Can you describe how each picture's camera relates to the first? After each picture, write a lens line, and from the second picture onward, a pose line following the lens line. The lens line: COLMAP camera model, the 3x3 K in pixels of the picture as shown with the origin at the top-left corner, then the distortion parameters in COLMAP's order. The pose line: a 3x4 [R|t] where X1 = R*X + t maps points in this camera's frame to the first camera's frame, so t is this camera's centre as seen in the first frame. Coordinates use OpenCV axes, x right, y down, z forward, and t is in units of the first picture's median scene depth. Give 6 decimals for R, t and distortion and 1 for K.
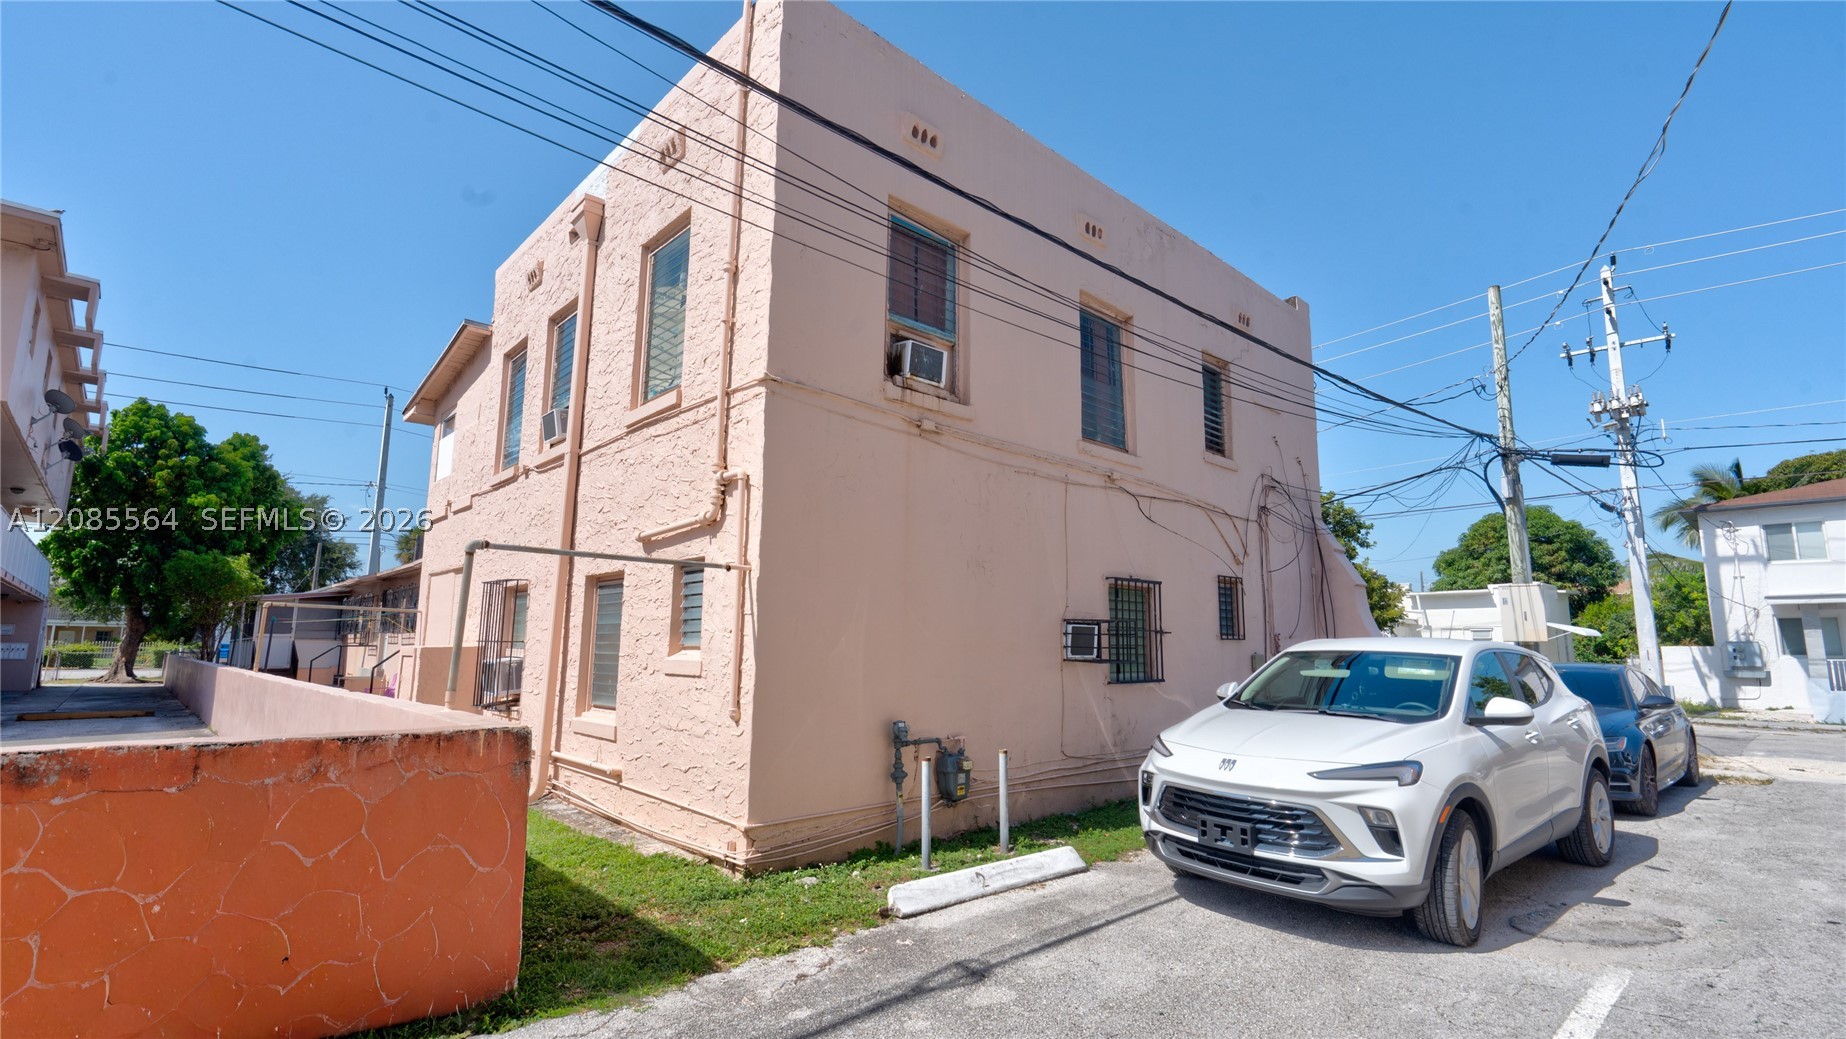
lens RADIAL K [[832.6, 0, 925.6], [0, 832.6, 523.4], [0, 0, 1]] dist [-0.009222, 0.001934]
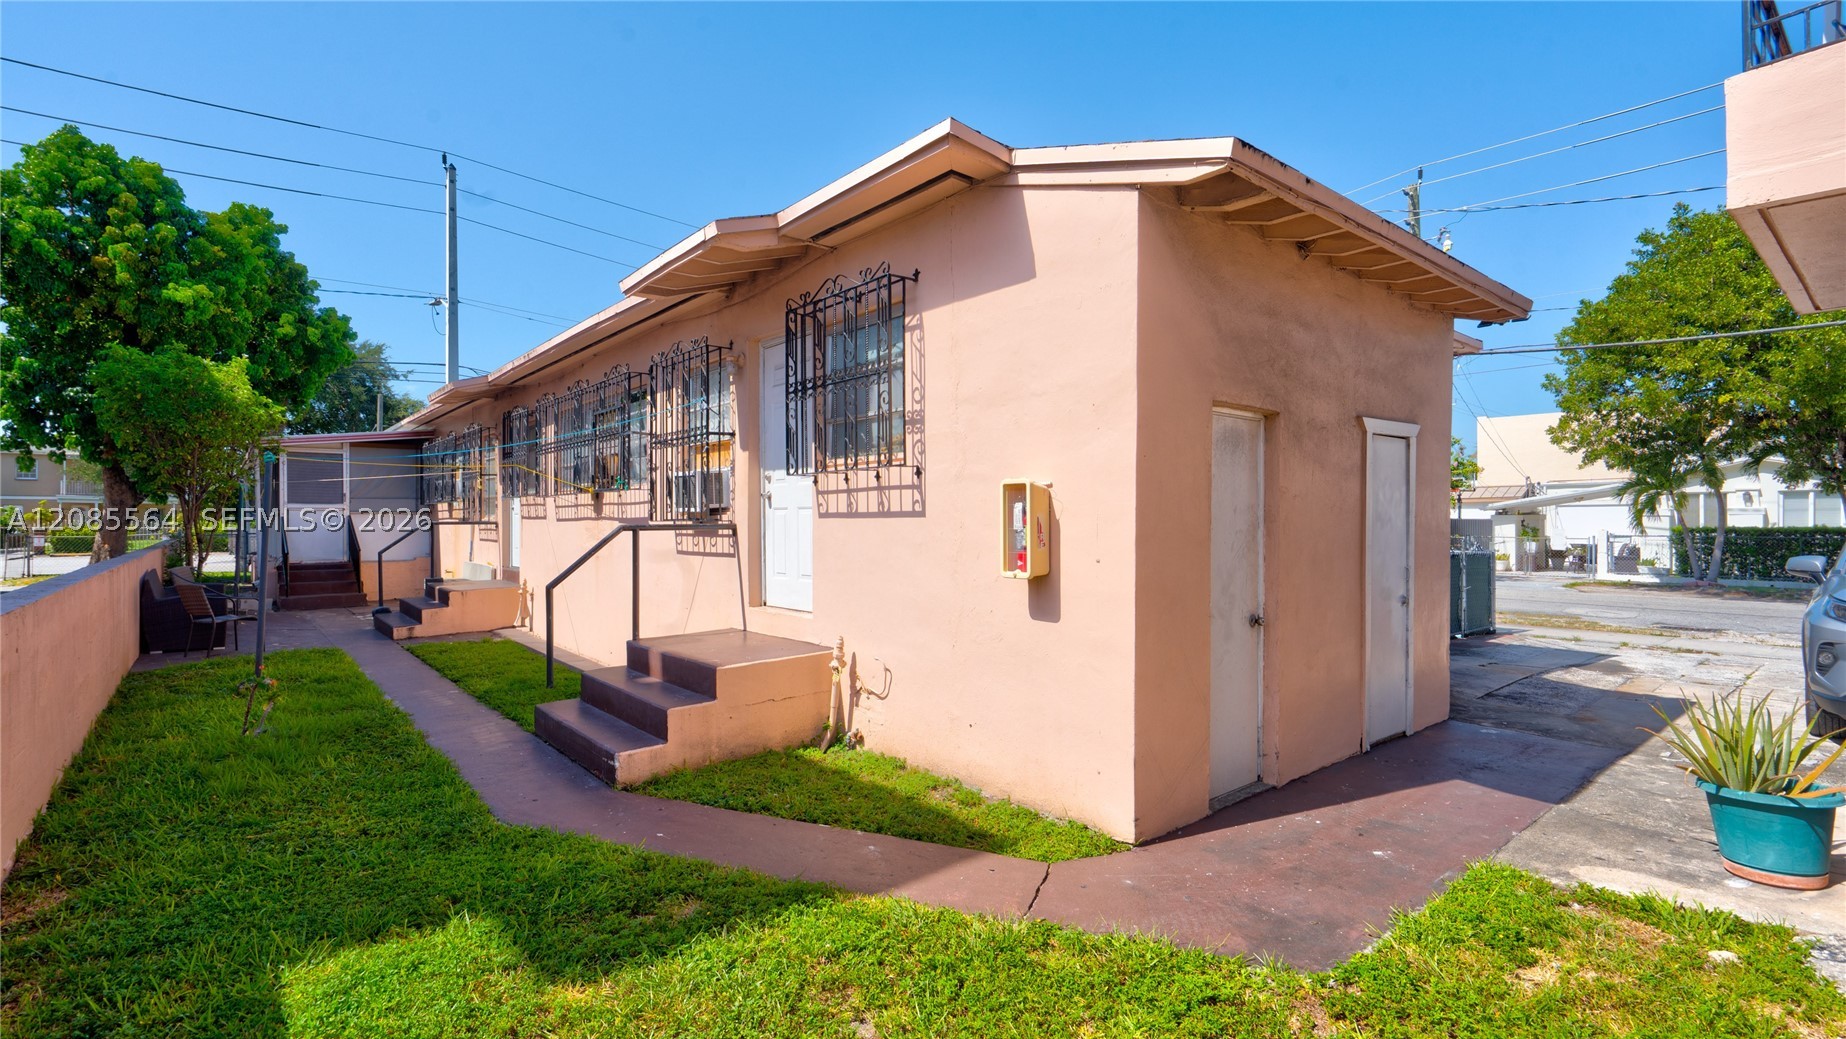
lens RADIAL K [[832.6, 0, 919.8], [0, 832.6, 512.2], [0, 0, 1]] dist [-0.009222, 0.001934]
pose [[0.998101, -0.008786, -0.060973, -0.284694], [0.017482, 0.989481, 0.143605, 0.054968], [0.059070, -0.144398, 0.987755, 0.391813]]
